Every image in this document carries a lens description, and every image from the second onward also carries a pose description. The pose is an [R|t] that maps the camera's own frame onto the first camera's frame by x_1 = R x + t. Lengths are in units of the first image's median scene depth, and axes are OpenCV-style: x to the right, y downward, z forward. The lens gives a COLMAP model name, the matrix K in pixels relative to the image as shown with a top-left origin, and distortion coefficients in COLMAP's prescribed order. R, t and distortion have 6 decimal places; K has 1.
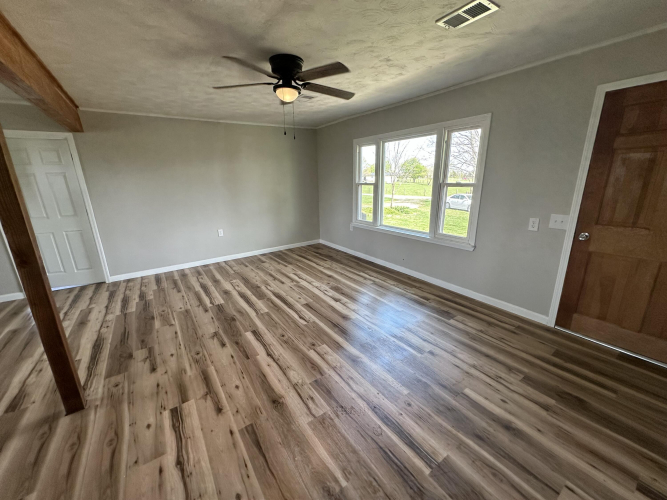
lens RADIAL K [[266.1, 0, 332.4], [0, 266.1, 250.1], [0, 0, 1]] dist [-0.001147, 0.000335]
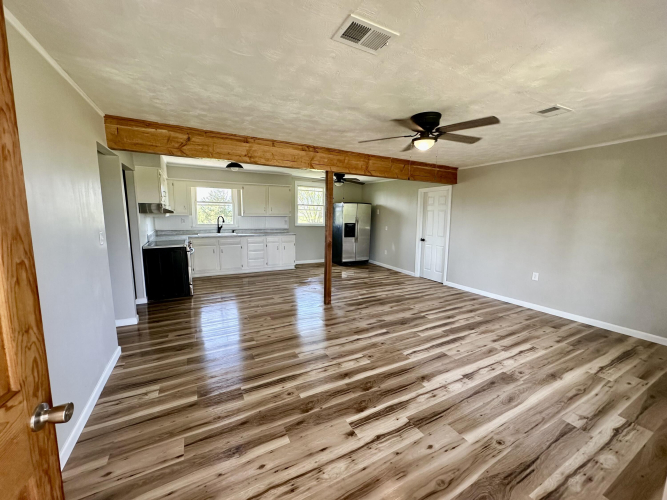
lens RADIAL K [[266.1, 0, 332.4], [0, 266.1, 250.1], [0, 0, 1]] dist [-0.001147, 0.000335]
pose [[-0.117673, 0.151436, -0.981438, 0.733476], [-0.273892, 0.945021, 0.178656, -0.174724], [0.954535, 0.289831, -0.069726, 0.577000]]
